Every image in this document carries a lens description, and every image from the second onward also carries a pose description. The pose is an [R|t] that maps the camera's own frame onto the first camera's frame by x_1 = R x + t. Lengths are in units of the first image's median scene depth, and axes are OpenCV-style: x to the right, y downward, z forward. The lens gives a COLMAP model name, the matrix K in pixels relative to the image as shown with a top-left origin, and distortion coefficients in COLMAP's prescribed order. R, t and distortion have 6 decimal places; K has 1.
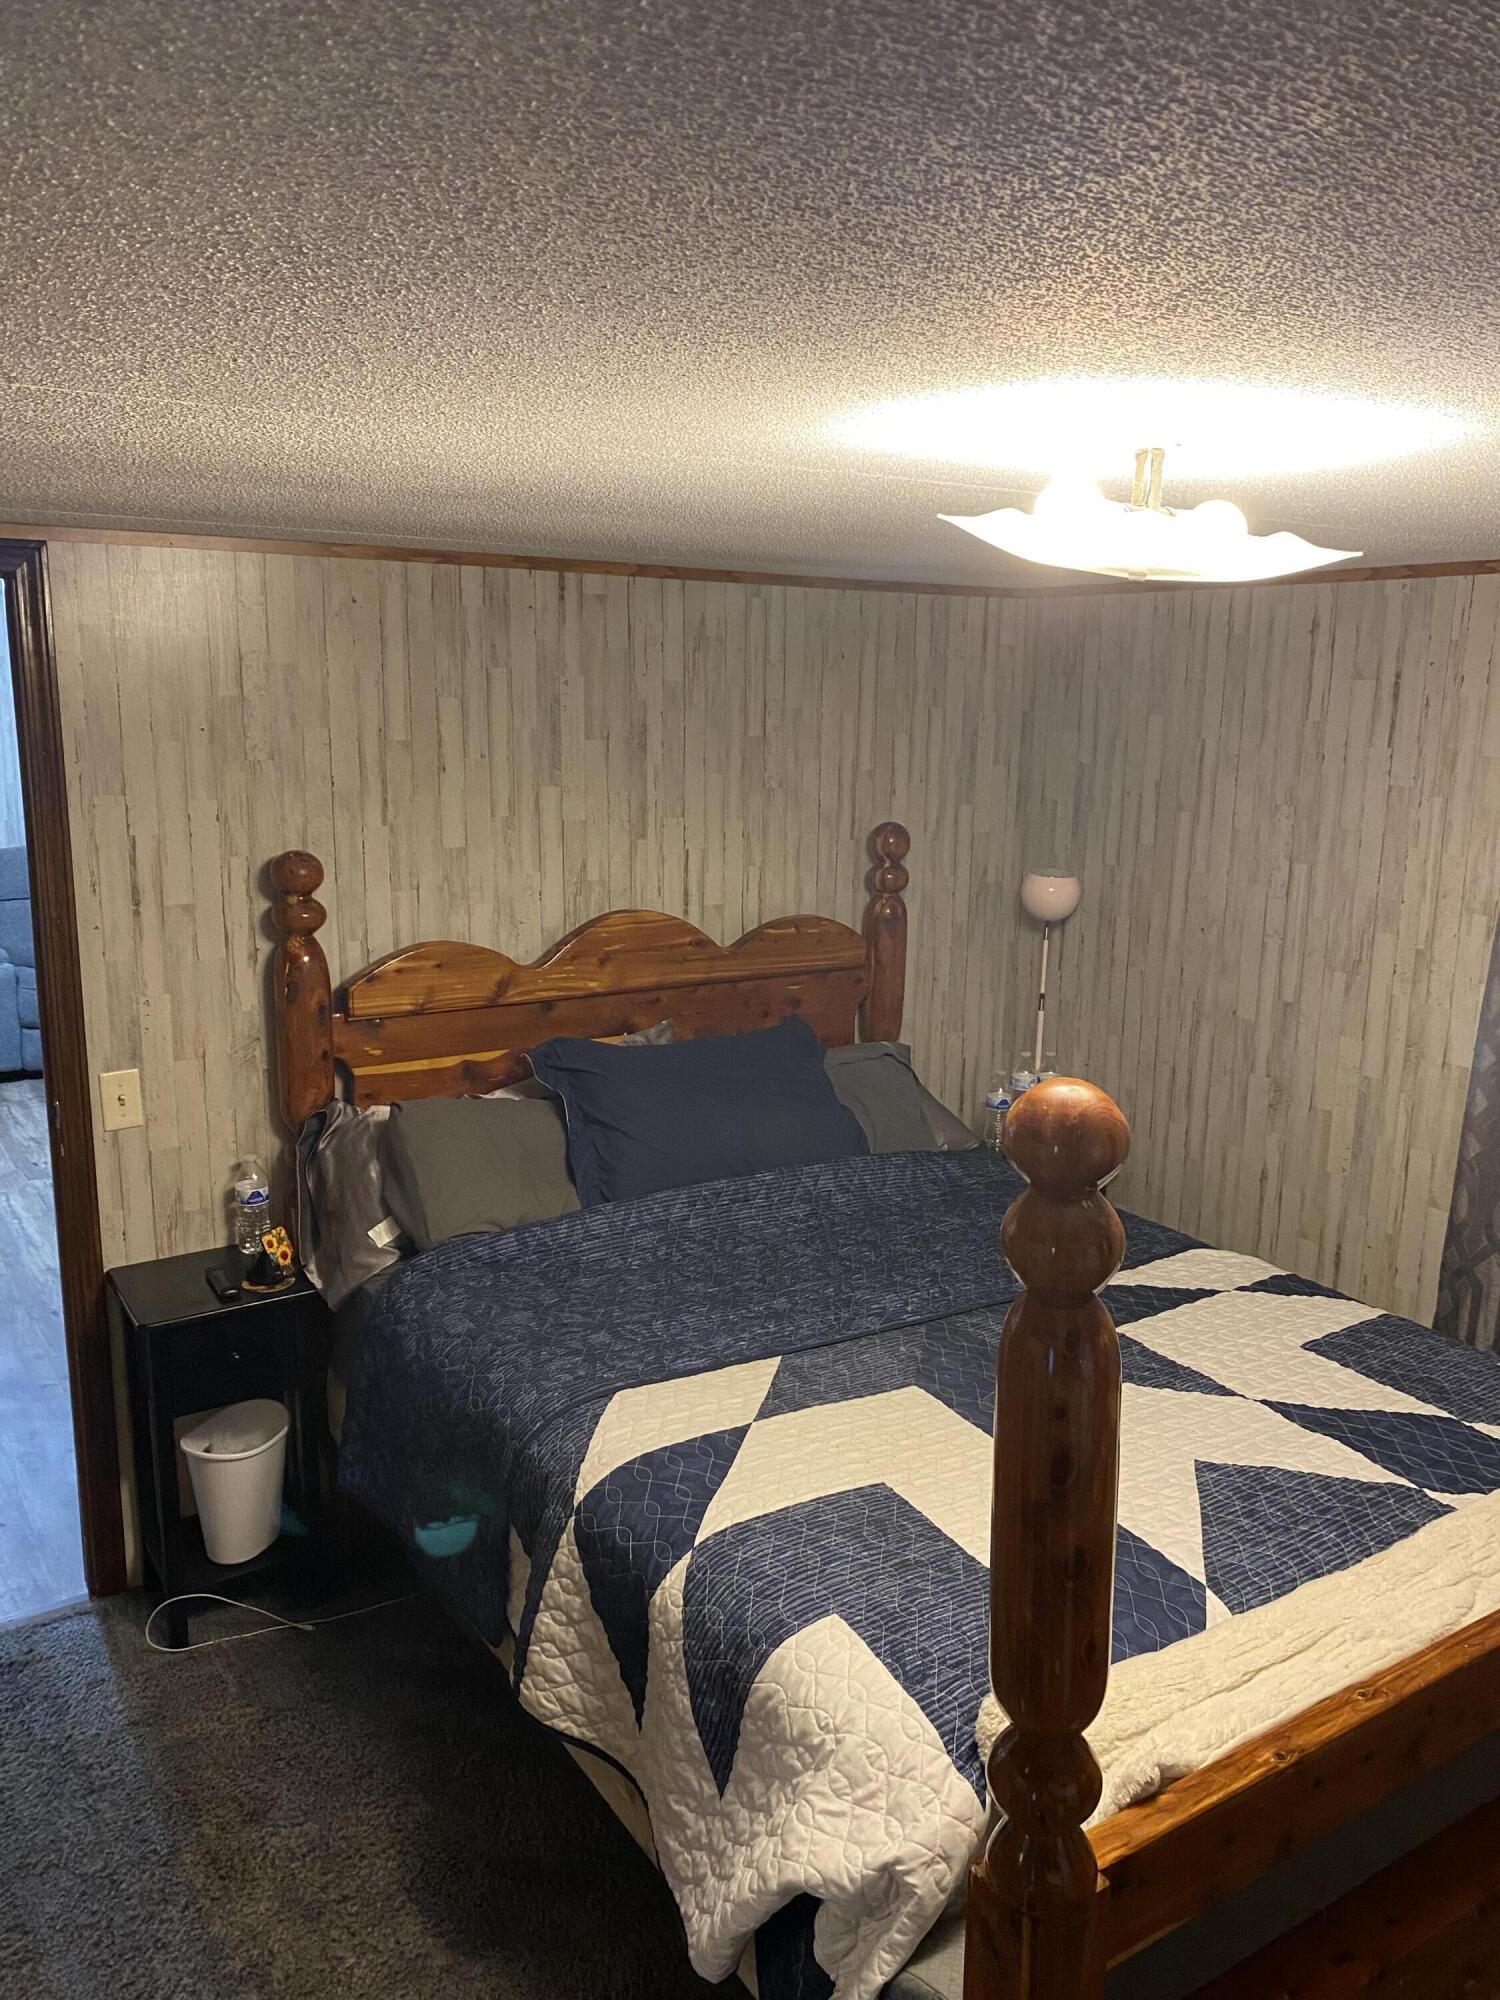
lens RADIAL K [[1510.7, 0, 751.8], [0, 1510.7, 997.6], [0, 0, 1]] dist [-0.008833, -0.001632]
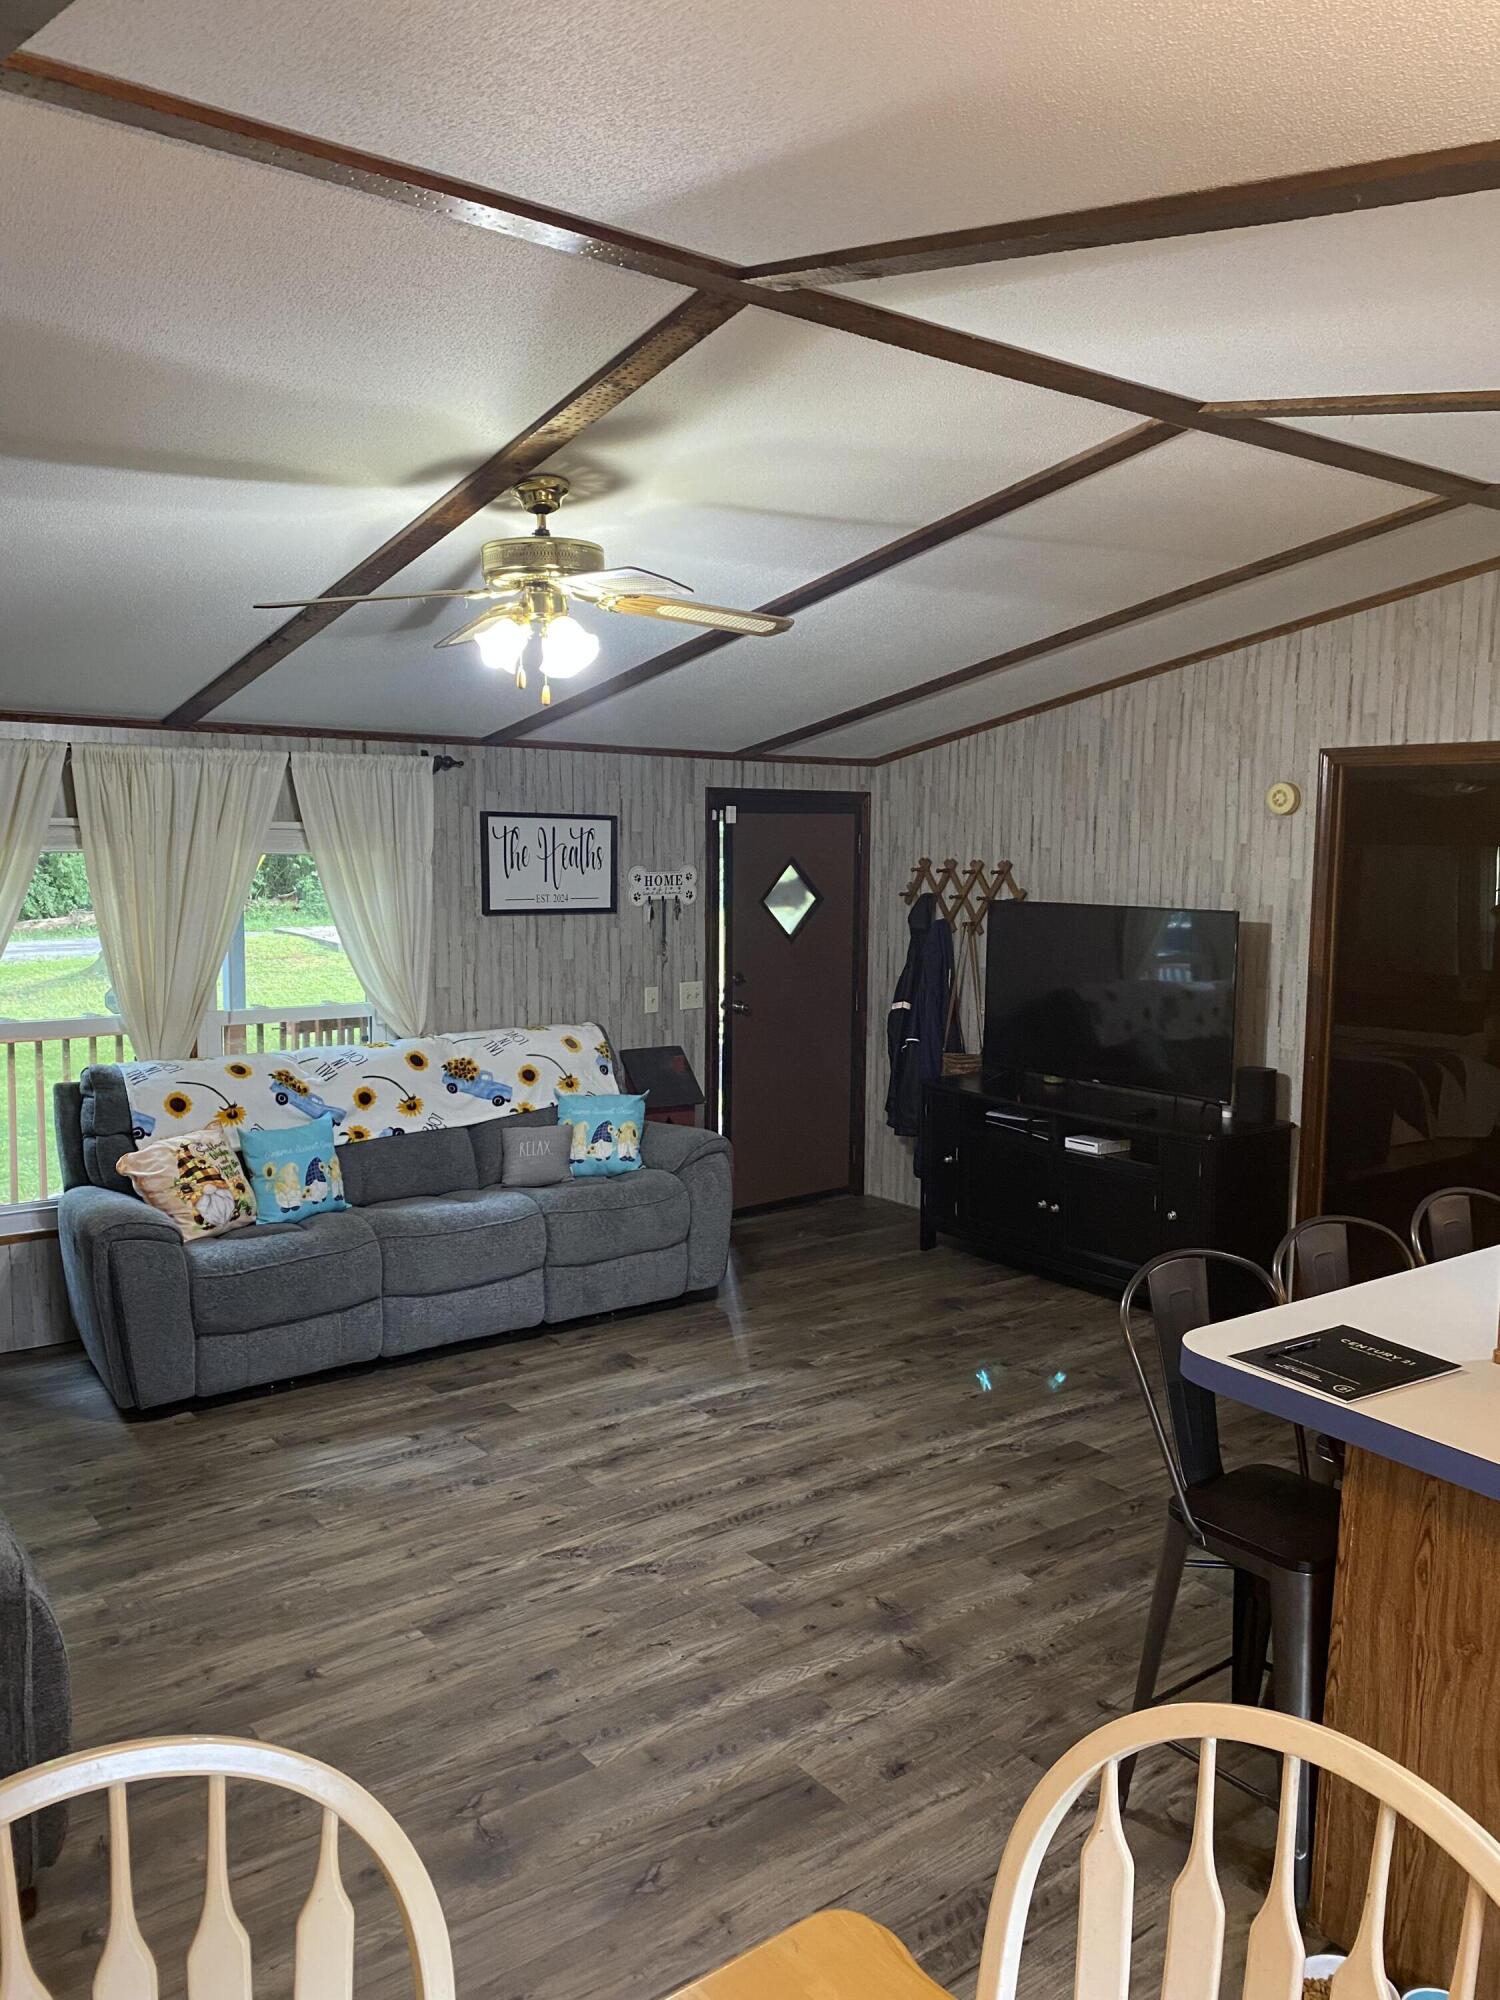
lens RADIAL K [[1510.7, 0, 748.8], [0, 1510.7, 1004.0], [0, 0, 1]] dist [-0.008833, -0.001632]
pose [[0.999524, -0.014024, 0.027489, -0.219692], [0.016614, 0.995204, -0.096398, 0.318930], [-0.026005, 0.096809, 0.994963, -0.575826]]
